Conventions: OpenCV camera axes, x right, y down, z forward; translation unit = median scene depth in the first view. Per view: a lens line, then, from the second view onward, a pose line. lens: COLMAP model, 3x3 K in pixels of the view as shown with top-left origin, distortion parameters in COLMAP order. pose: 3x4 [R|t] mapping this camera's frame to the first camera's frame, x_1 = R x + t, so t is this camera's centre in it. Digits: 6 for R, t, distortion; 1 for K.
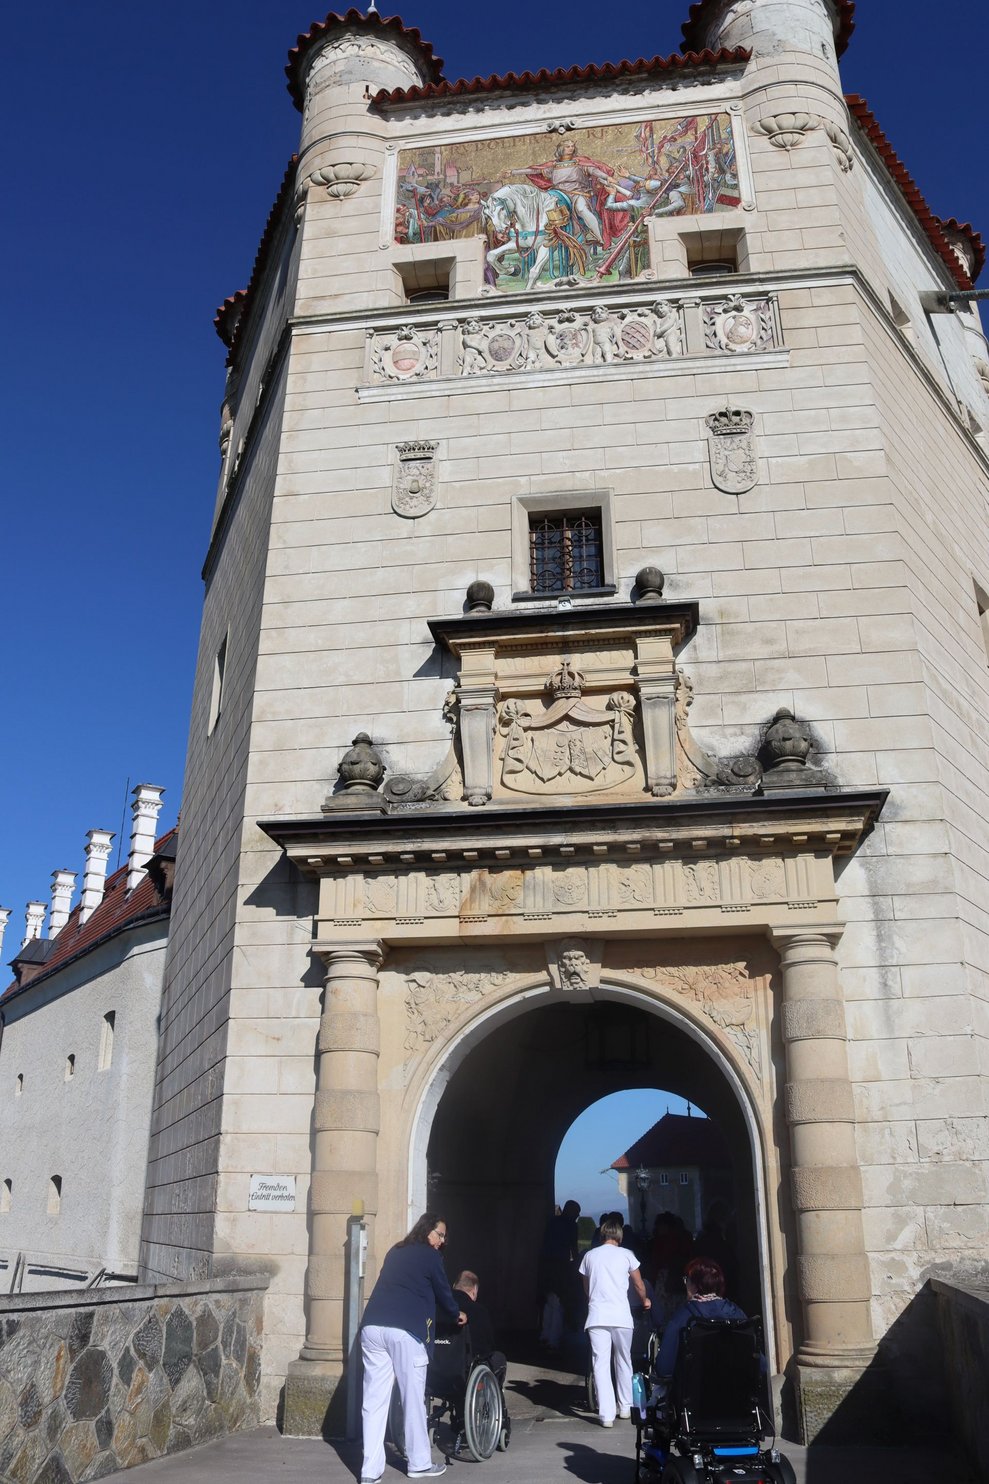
lens RADIAL K [[1165.2, 0, 538.6], [0, 1165.2, 740.3], [0, 0, 1]] dist [-0.094874, 0.009776]
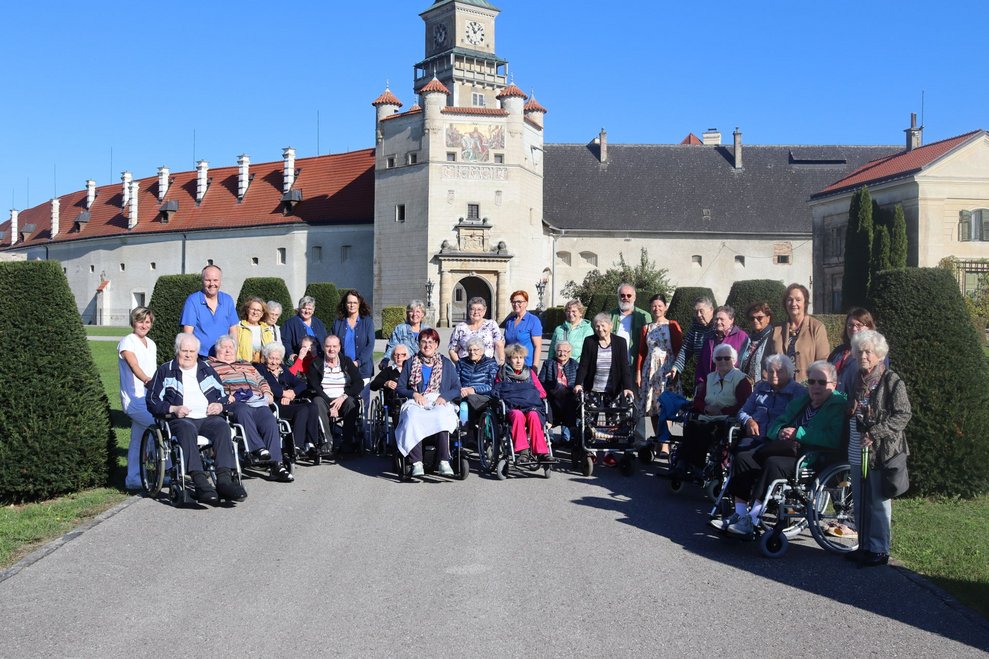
lens RADIAL K [[1038.1, 0, 494.5], [0, 1038.1, 329.5], [0, 0, 1]] dist [-0.089215, 0.004757]
pose [[0.935494, 0.009869, 0.353204, -2.079504], [-0.148065, 0.918561, 0.366499, -1.846768], [-0.320823, -0.395155, 0.860770, -4.717359]]
